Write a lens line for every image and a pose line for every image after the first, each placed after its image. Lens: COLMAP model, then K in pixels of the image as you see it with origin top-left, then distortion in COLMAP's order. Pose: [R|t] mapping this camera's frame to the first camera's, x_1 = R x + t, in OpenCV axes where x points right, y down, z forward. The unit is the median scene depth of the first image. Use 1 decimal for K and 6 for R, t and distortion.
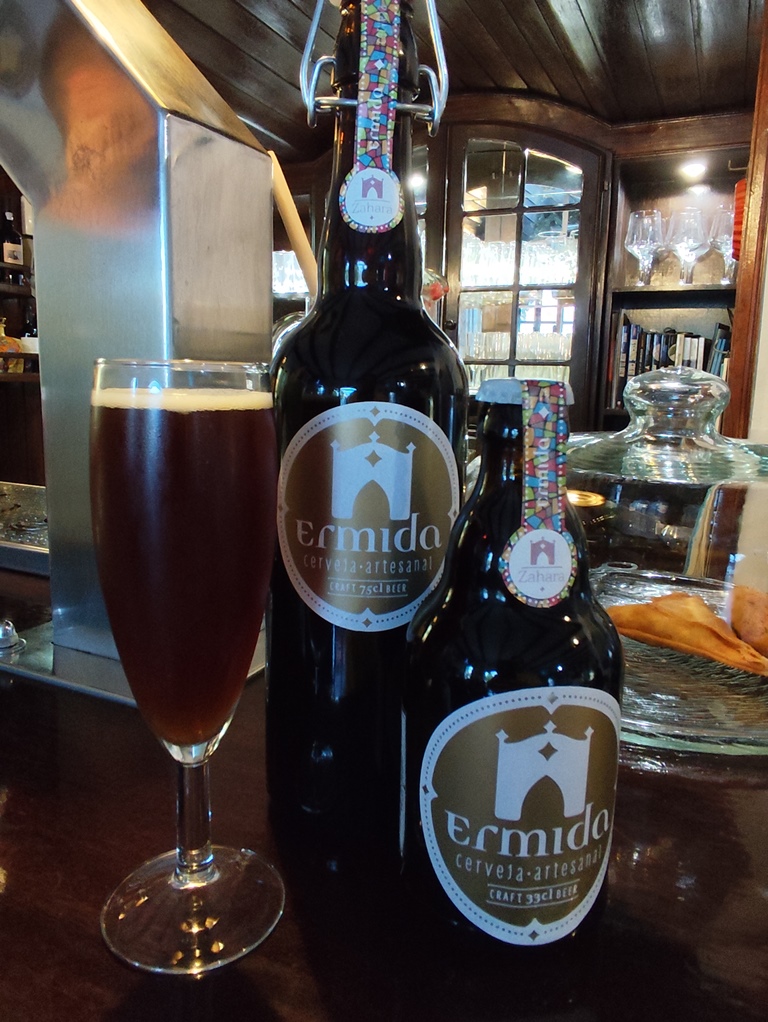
lens RADIAL K [[688.6, 0, 384.0], [0, 688.6, 511.0], [0, 0, 1]] dist [-0.028789, -0.000990]
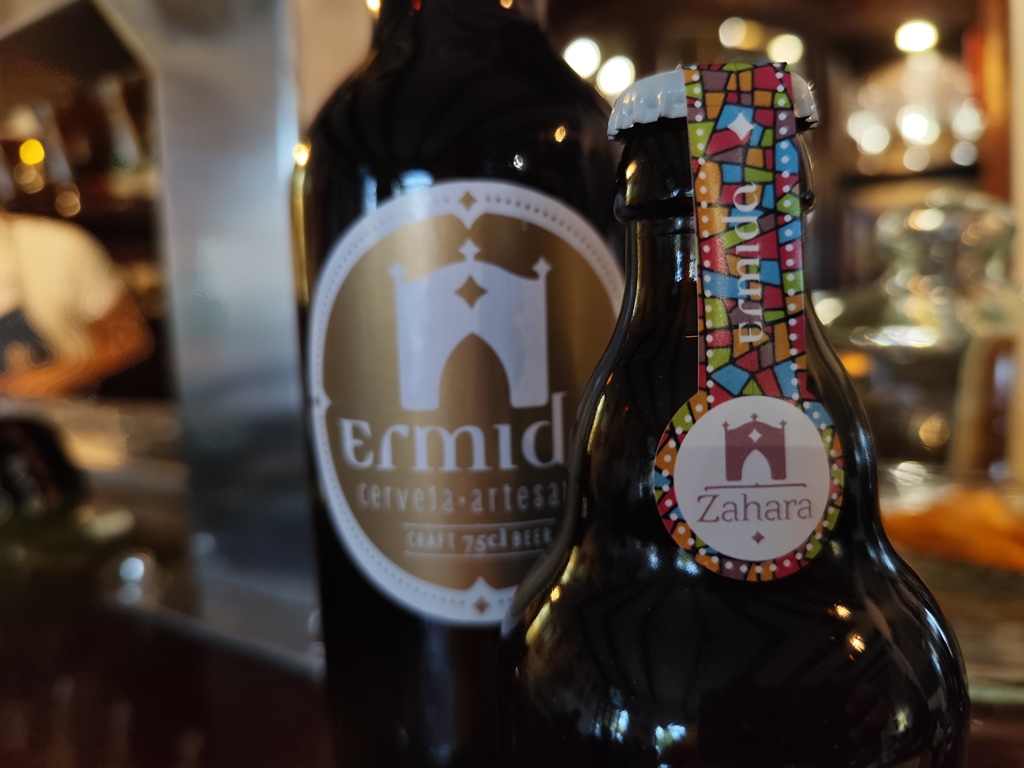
lens RADIAL K [[945.5, 0, 510.3], [0, 945.5, 372.1], [0, 0, 1]] dist [-0.009965, -0.407959]
pose [[0.984299, -0.038255, -0.172316, 0.183846], [0.026832, 0.997315, -0.068137, 0.047443], [0.174460, 0.062444, 0.982682, 0.398732]]
